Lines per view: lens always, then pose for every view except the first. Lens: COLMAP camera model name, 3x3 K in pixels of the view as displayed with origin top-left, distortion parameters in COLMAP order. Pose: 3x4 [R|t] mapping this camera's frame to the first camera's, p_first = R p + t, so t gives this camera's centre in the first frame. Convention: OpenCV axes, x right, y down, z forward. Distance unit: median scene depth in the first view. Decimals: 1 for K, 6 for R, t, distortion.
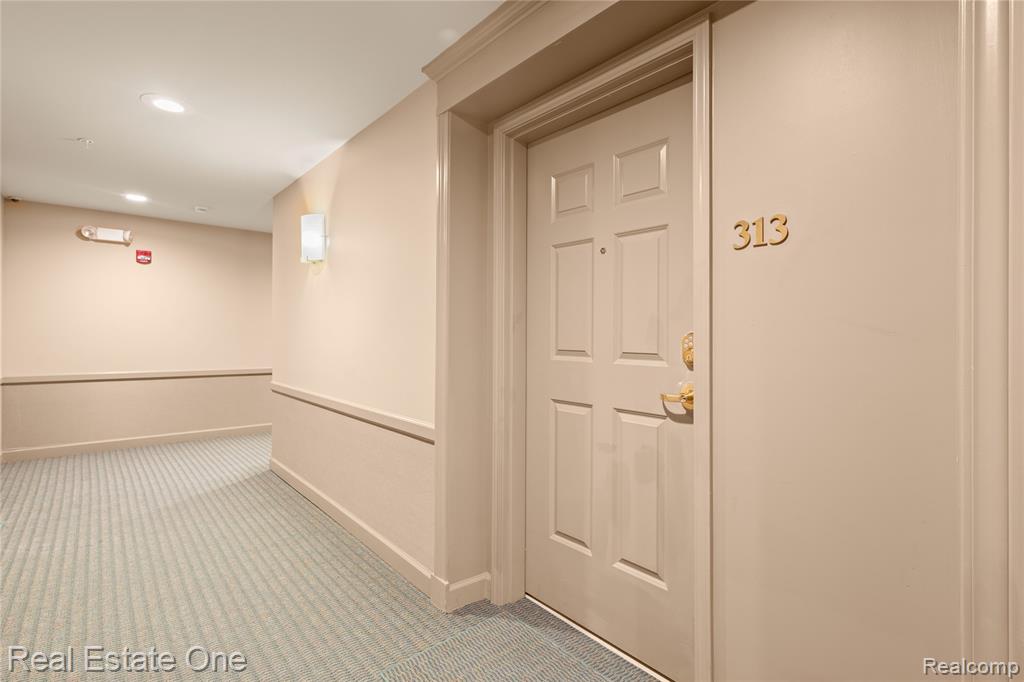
lens RADIAL K [[477.9, 0, 509.1], [0, 477.9, 333.5], [0, 0, 1]] dist [0.019775, -0.005661]
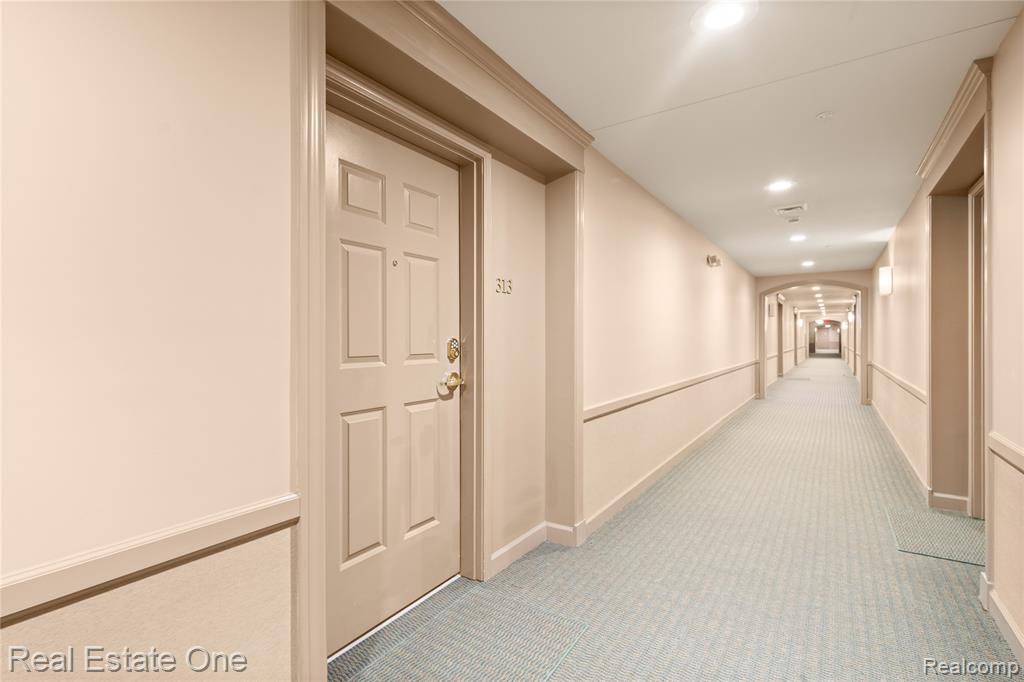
lens RADIAL K [[477.9, 0, 509.1], [0, 477.9, 333.5], [0, 0, 1]] dist [0.019775, -0.005661]
pose [[-0.252019, -0.003457, 0.967716, -0.968774], [-0.006792, 0.999975, 0.001803, -0.015976], [-0.967699, -0.006118, -0.252036, 1.058758]]
